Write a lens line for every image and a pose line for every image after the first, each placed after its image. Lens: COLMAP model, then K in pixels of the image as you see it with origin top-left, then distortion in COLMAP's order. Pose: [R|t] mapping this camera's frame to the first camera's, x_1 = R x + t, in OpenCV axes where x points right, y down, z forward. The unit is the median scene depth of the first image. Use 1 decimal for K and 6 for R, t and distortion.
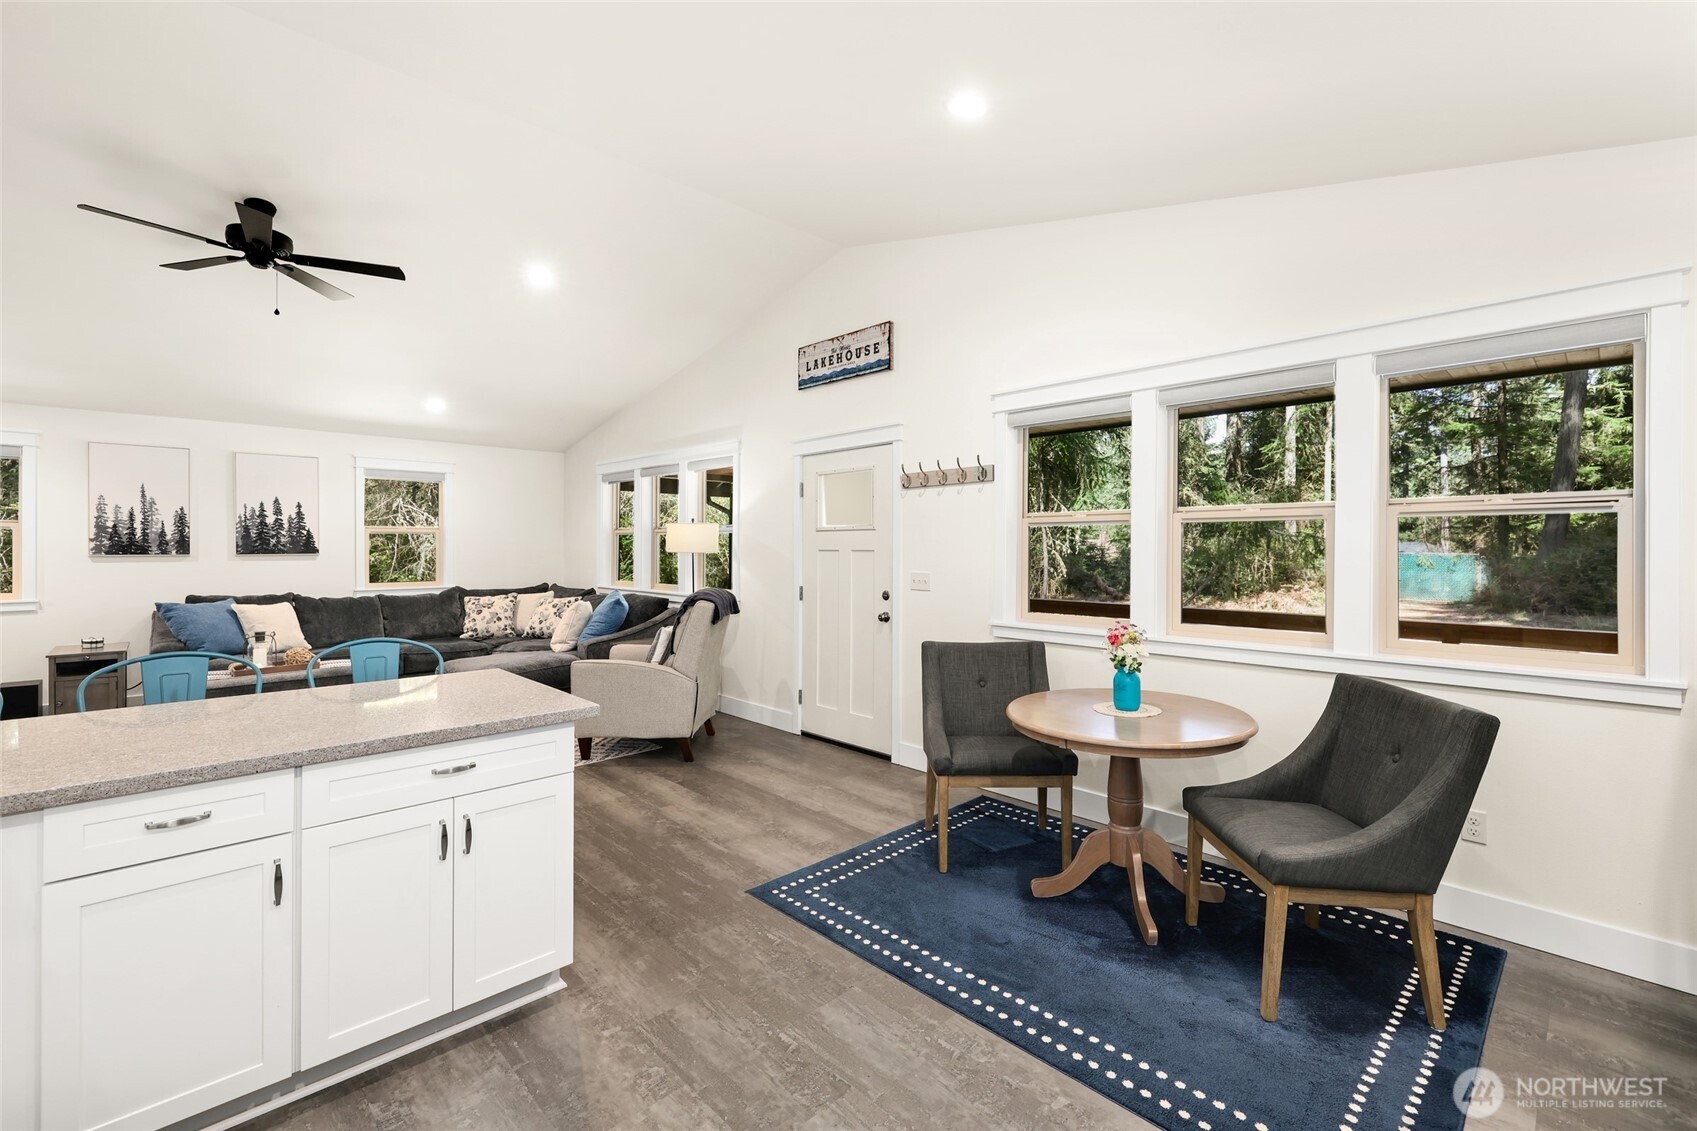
lens RADIAL K [[725.4, 0, 844.9], [0, 725.4, 550.6], [0, 0, 1]] dist [0.001066, 0.000047]
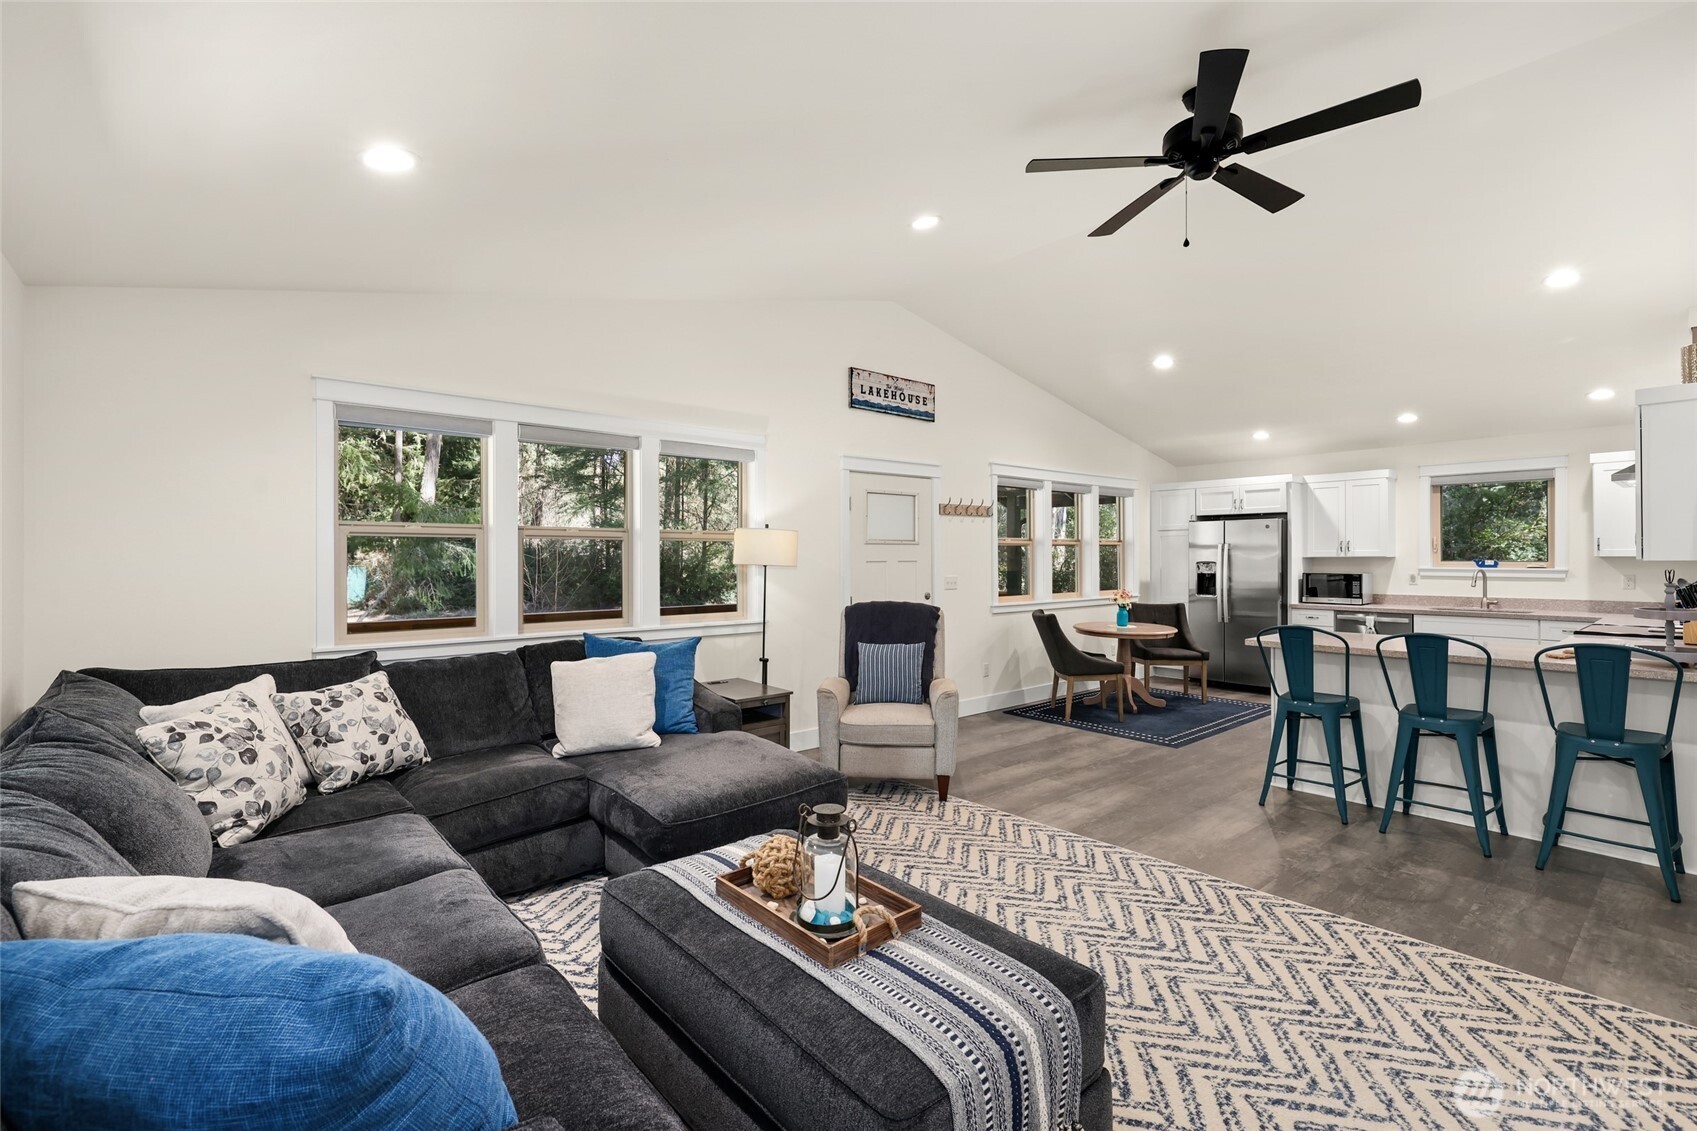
lens RADIAL K [[750.9, 0, 846.5], [0, 750.9, 556.2], [0, 0, 1]] dist [0.002499, 0.000416]
pose [[0.058566, -0.001817, 0.998282, -1.276558], [0.006420, 0.999978, 0.001443, -0.011186], [-0.998263, 0.006325, 0.058576, 1.062618]]
